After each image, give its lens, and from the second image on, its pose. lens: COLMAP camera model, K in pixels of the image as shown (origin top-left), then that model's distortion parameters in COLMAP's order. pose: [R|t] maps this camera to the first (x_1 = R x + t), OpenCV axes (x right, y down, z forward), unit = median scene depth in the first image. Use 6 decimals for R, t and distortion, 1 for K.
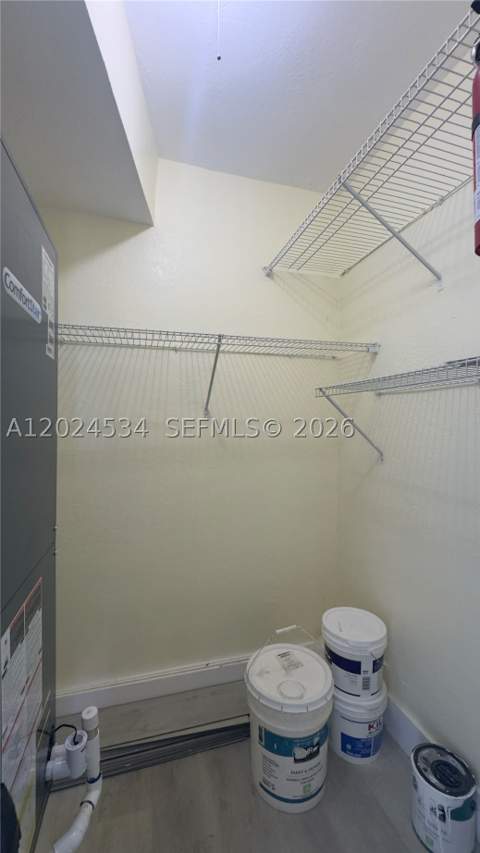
lens RADIAL K [[341.3, 0, 238.9], [0, 341.3, 426.7], [0, 0, 1]] dist [-0.002020, 0.000437]
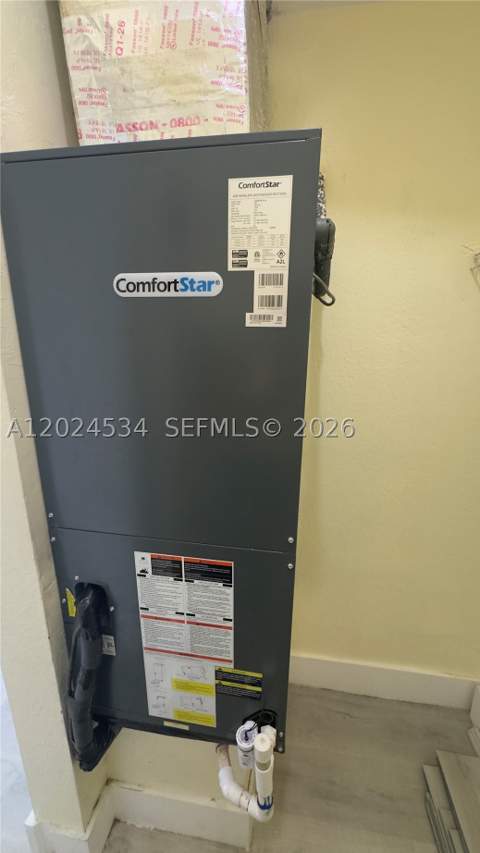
lens RADIAL K [[341.3, 0, 241.9], [0, 341.3, 425.9], [0, 0, 1]] dist [-0.002020, 0.000437]
pose [[-0.427152, 0.231006, -0.874173, 0.110806], [-0.012364, 0.965230, 0.261110, -0.119815], [0.904095, 0.122342, -0.409444, 0.813085]]
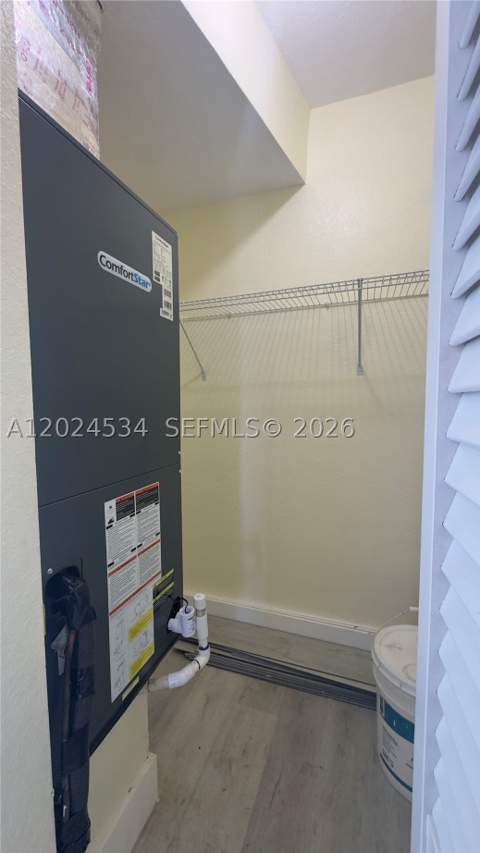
lens RADIAL K [[341.3, 0, 241.1], [0, 341.3, 426.1], [0, 0, 1]] dist [-0.002020, 0.000437]
pose [[0.810104, 0.029321, -0.585553, 0.283800], [0.007858, 0.998116, 0.060851, 0.080407], [0.586234, -0.053897, 0.808347, 0.059111]]
